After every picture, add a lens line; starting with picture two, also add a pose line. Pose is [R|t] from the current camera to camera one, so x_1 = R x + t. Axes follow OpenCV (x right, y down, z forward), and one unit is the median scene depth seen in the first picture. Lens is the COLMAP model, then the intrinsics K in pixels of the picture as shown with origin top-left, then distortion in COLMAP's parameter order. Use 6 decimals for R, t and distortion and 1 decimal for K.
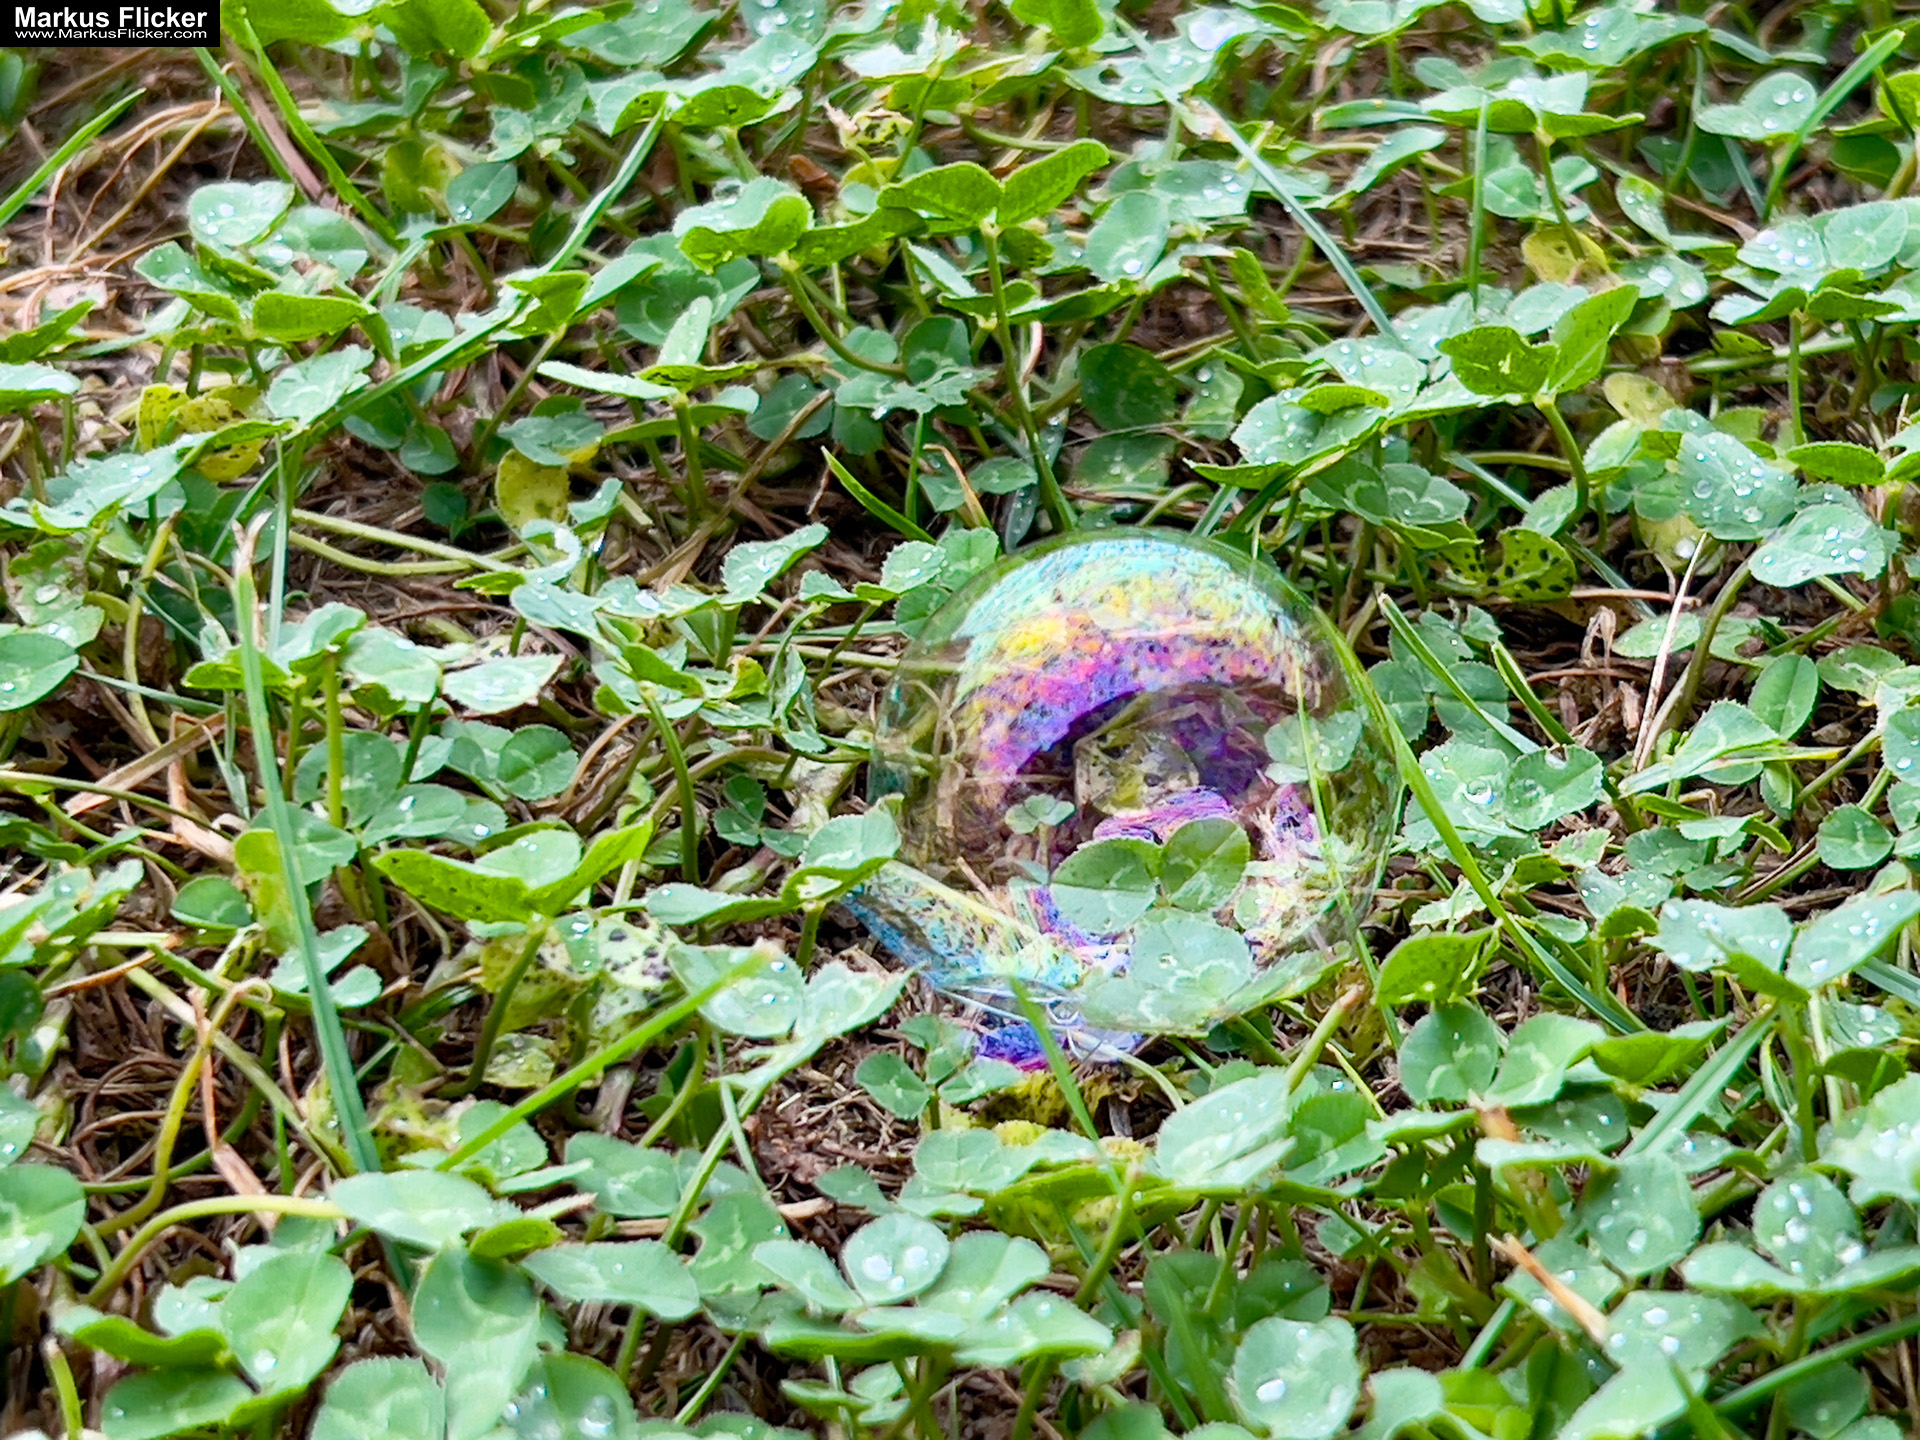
lens RADIAL K [[4316.6, 0, 960.0], [0, 4316.6, 720.0], [0, 0, 1]] dist [0.307765, -2.574756]
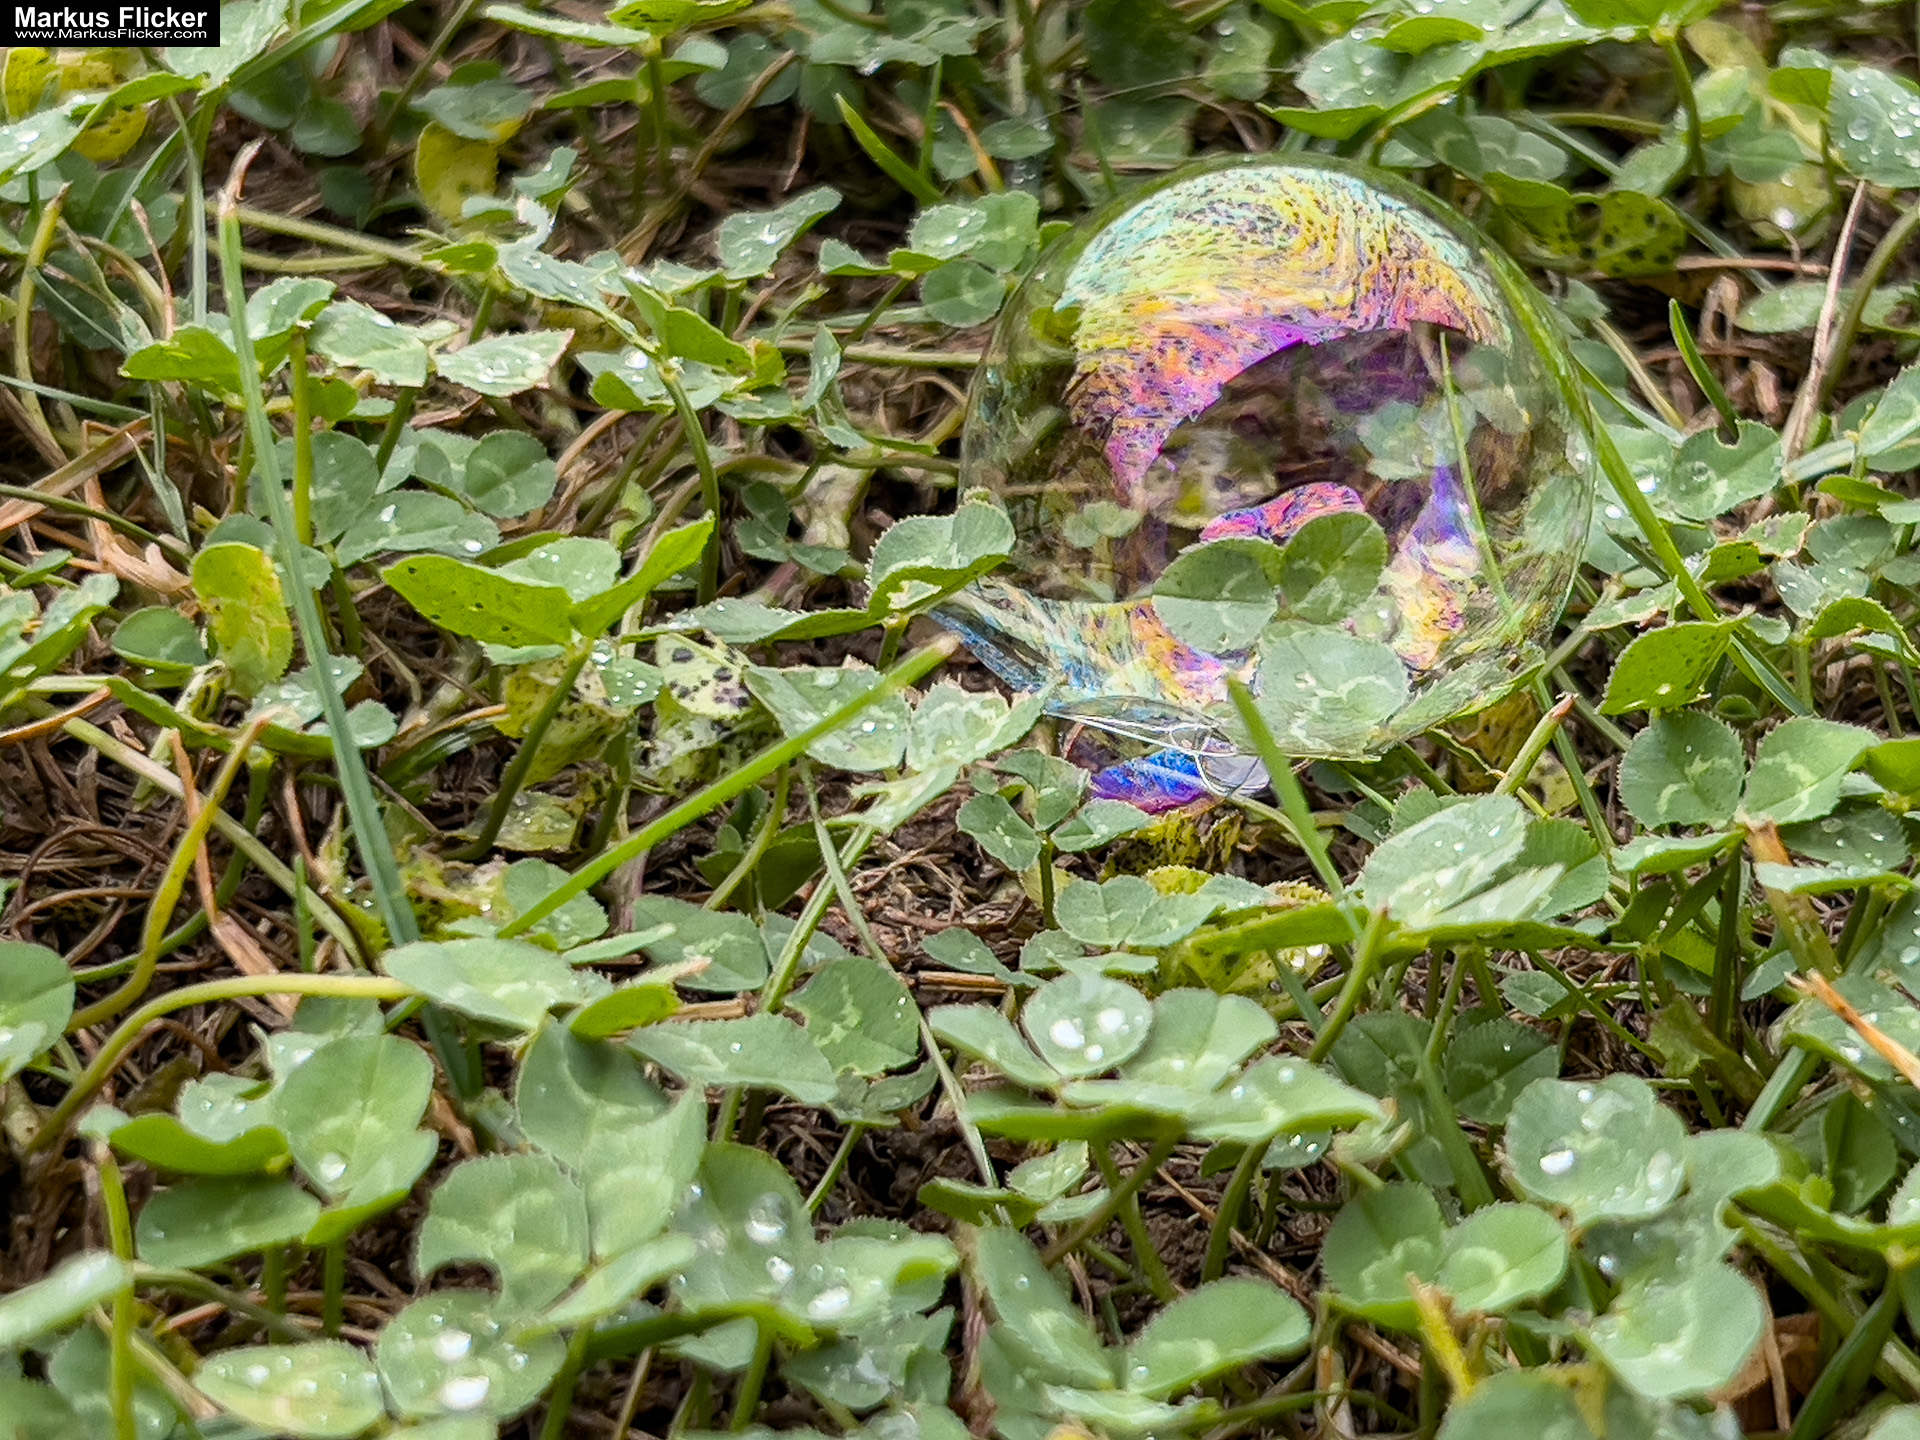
lens RADIAL K [[4522.6, 0, 960.0], [0, 4522.6, 720.0], [0, 0, 1]] dist [-0.078600, -0.072791]
pose [[0.996511, -0.025582, 0.079442, -0.088590], [0.022679, 0.999049, 0.037233, 0.029147], [-0.080319, -0.035301, 0.996144, 0.128608]]
